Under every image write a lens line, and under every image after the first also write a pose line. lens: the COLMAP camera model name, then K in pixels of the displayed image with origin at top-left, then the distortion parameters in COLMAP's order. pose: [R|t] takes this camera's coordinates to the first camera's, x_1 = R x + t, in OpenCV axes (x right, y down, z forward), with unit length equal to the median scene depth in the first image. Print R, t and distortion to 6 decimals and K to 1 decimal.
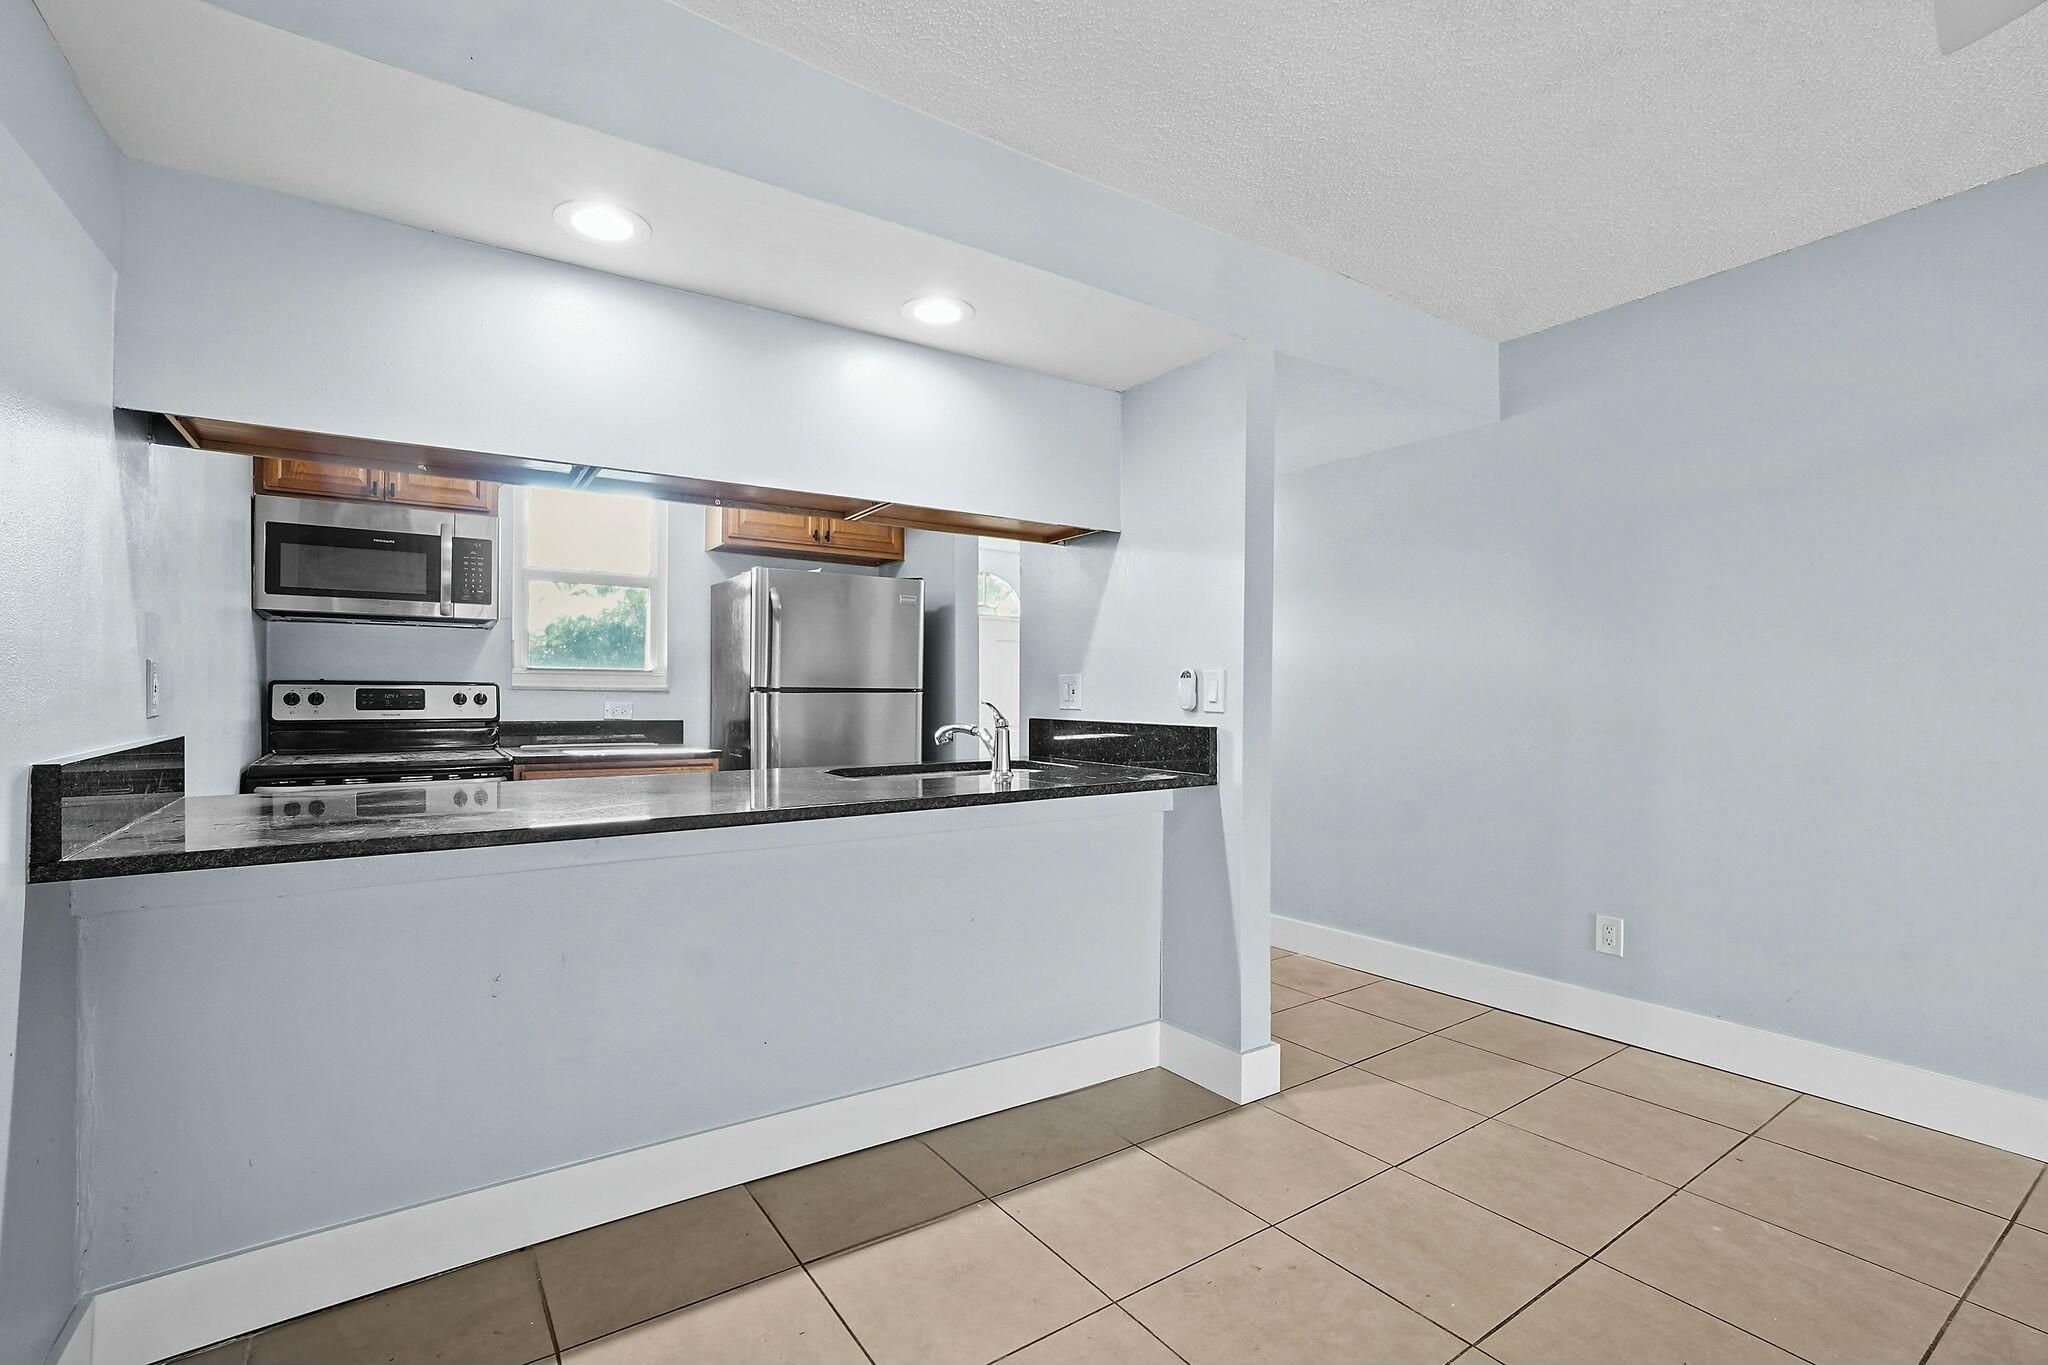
lens RADIAL K [[904.9, 0, 1013.0], [0, 904.9, 691.2], [0, 0, 1]] dist [-0.020614, 0.000266]
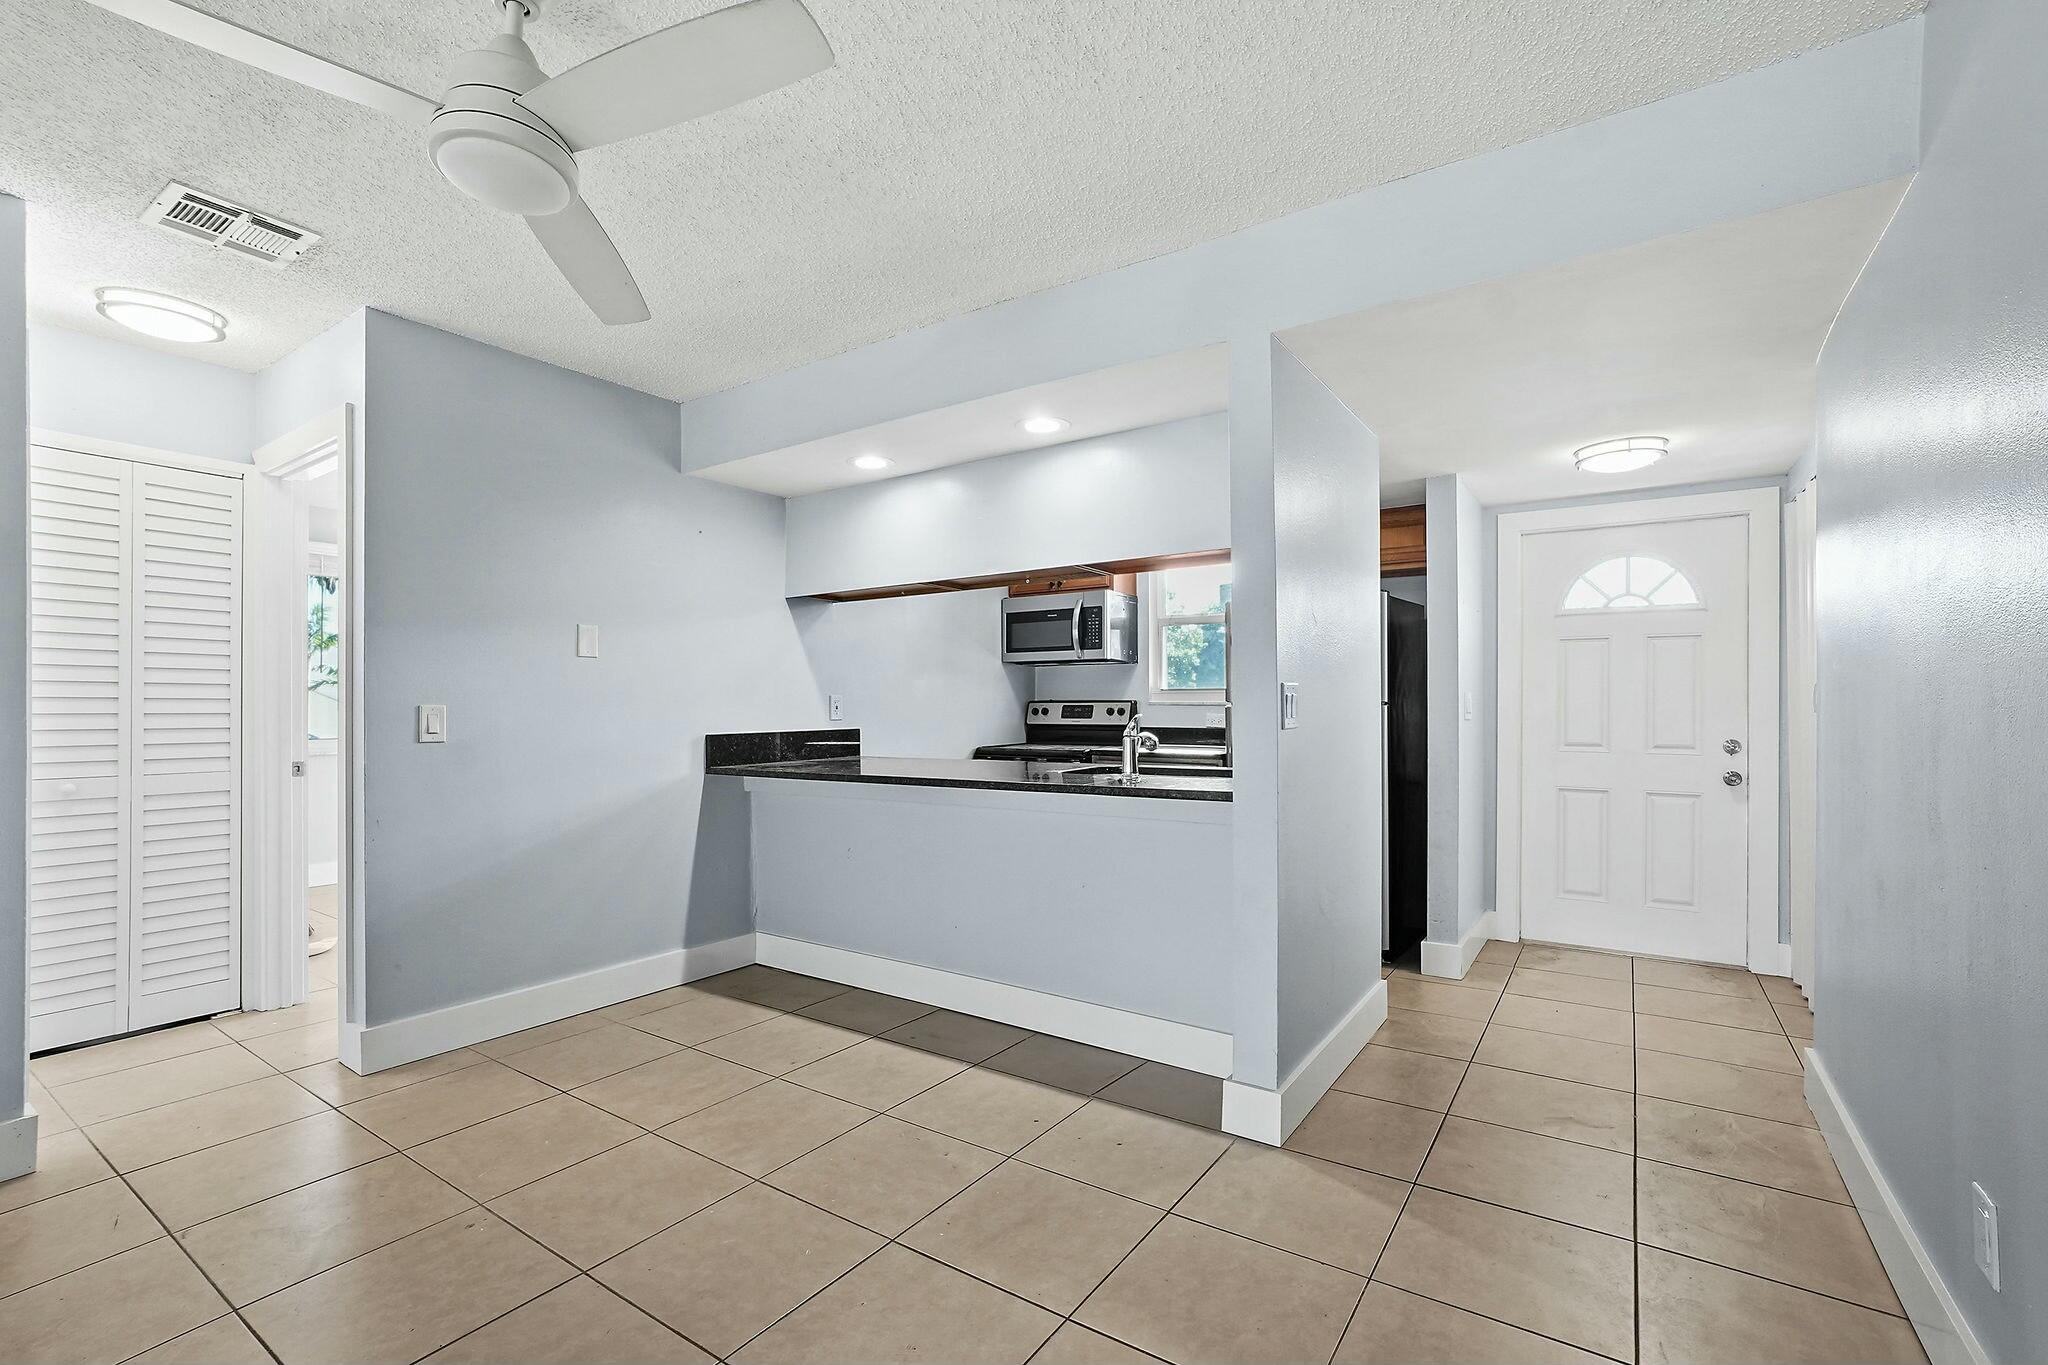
lens RADIAL K [[904.9, 0, 1013.0], [0, 904.9, 691.2], [0, 0, 1]] dist [-0.020614, 0.000266]
pose [[0.361672, -0.020240, -0.932086, 0.795411], [0.009552, 0.999792, -0.018003, 0.000545], [0.932257, -0.002392, 0.361790, 0.322973]]
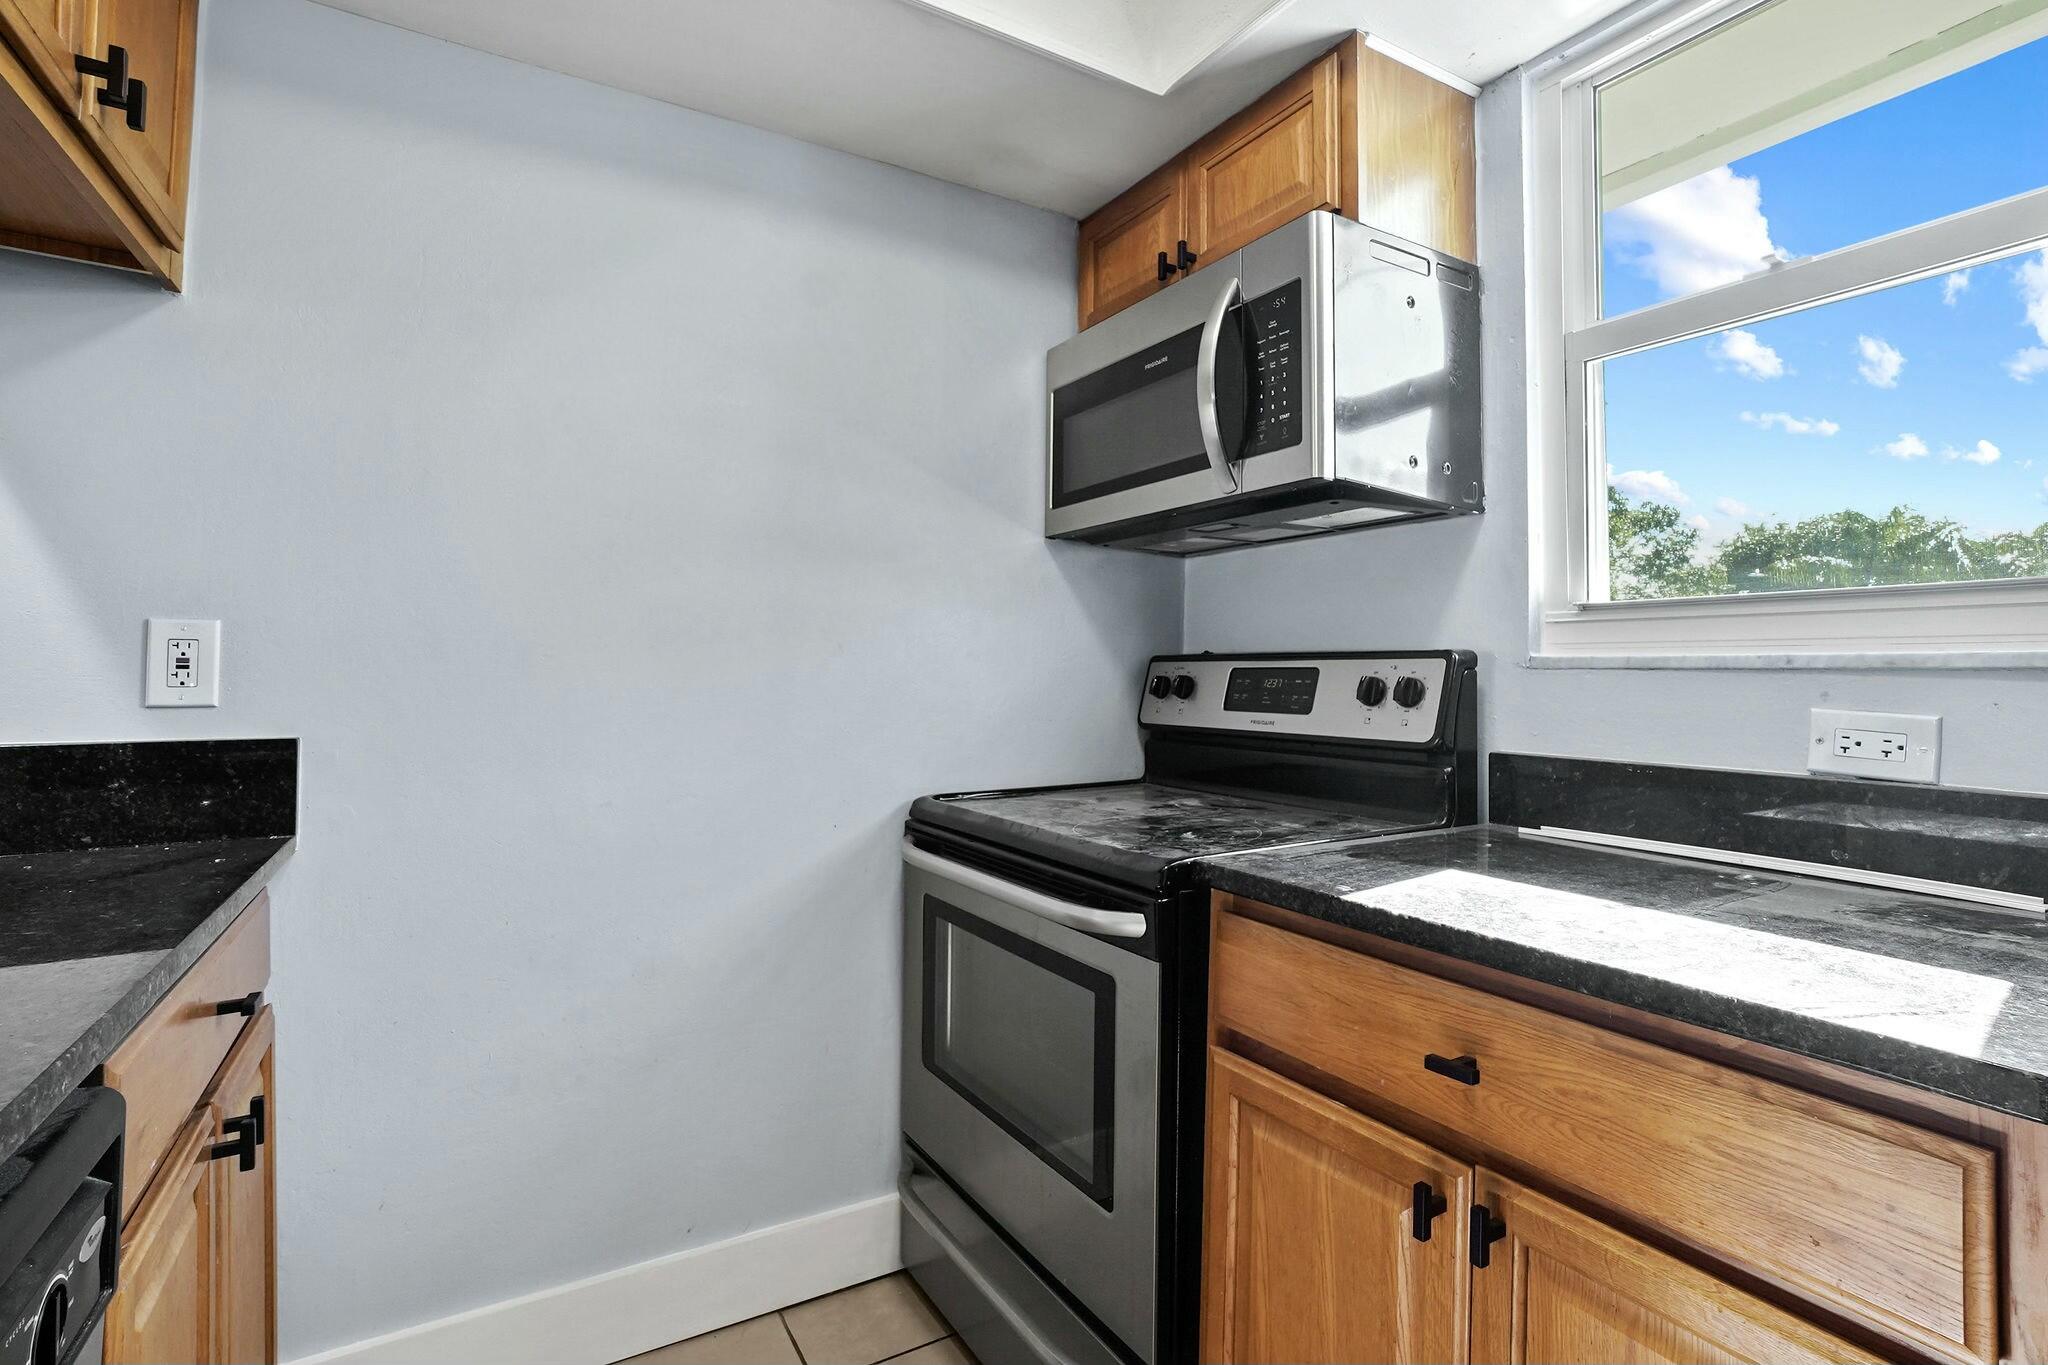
lens RADIAL K [[965.5, 0, 1022.1], [0, 965.5, 665.1], [0, 0, 1]] dist [-0.000732, 0.000402]
pose [[-0.052747, -0.016614, -0.998470, -0.173559], [-0.001818, 0.999862, -0.016542, 0.004588], [0.998606, 0.000942, -0.052770, 0.928961]]
